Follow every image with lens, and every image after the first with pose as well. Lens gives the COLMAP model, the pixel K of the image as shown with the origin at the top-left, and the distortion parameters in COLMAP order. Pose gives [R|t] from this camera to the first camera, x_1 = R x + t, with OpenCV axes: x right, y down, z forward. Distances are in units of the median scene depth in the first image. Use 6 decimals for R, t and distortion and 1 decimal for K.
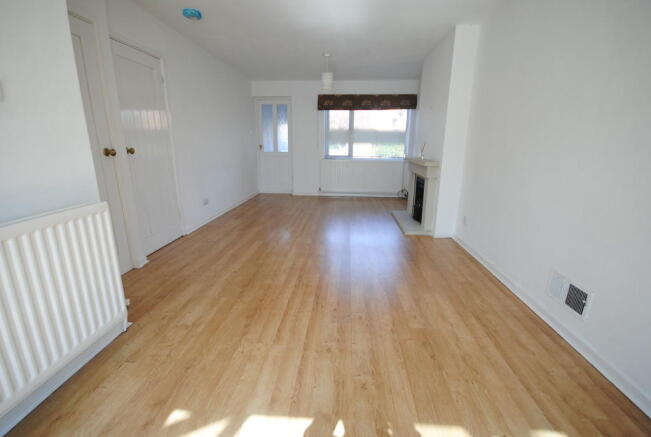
lens RADIAL K [[292.2, 0, 323.2], [0, 292.2, 217.9], [0, 0, 1]] dist [-0.016225, -0.001557]
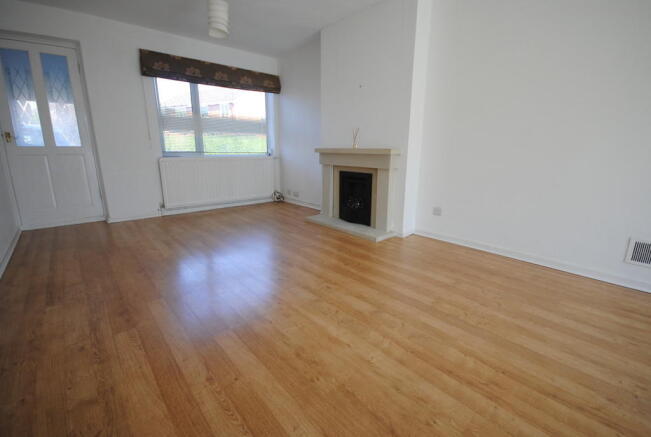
lens RADIAL K [[292.2, 0, 326.8], [0, 292.2, 218.4], [0, 0, 1]] dist [-0.016225, -0.001557]
pose [[0.693689, -0.168412, 0.700309, -0.213965], [0.177213, 0.982300, 0.060688, -0.047393], [-0.698134, 0.082005, 0.711256, 0.326052]]
